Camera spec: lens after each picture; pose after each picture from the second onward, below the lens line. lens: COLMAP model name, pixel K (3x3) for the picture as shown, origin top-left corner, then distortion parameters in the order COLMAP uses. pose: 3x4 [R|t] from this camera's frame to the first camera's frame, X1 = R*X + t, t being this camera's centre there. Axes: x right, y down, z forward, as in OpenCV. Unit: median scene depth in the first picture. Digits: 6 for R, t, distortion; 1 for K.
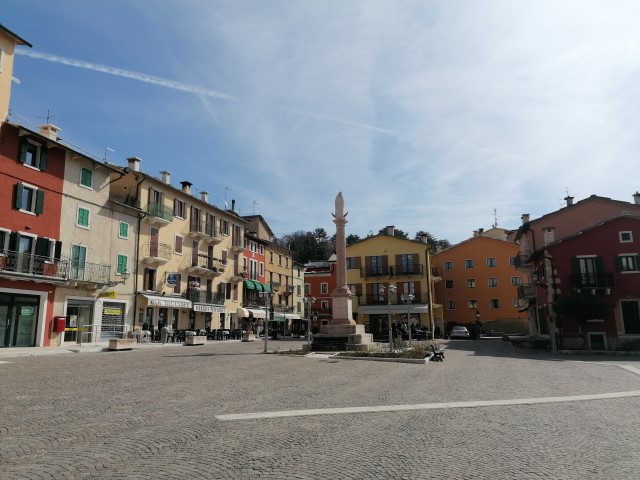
lens RADIAL K [[475.8, 0, 321.3], [0, 475.8, 240.7], [0, 0, 1]] dist [0.123234, -0.145781]
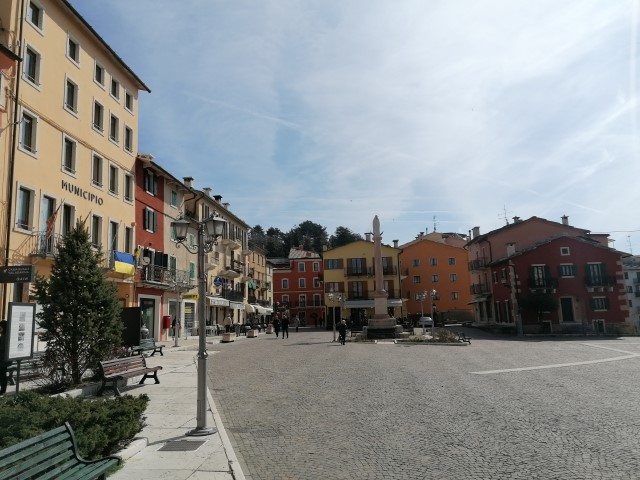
lens RADIAL K [[471.6, 0, 314.0], [0, 471.6, 236.4], [0, 0, 1]] dist [0.107808, -0.133524]
pose [[0.980352, 0.015970, 0.196611, -0.218712], [-0.018480, 0.999769, 0.010938, -0.033046], [-0.196391, -0.014356, 0.980421, -0.124459]]
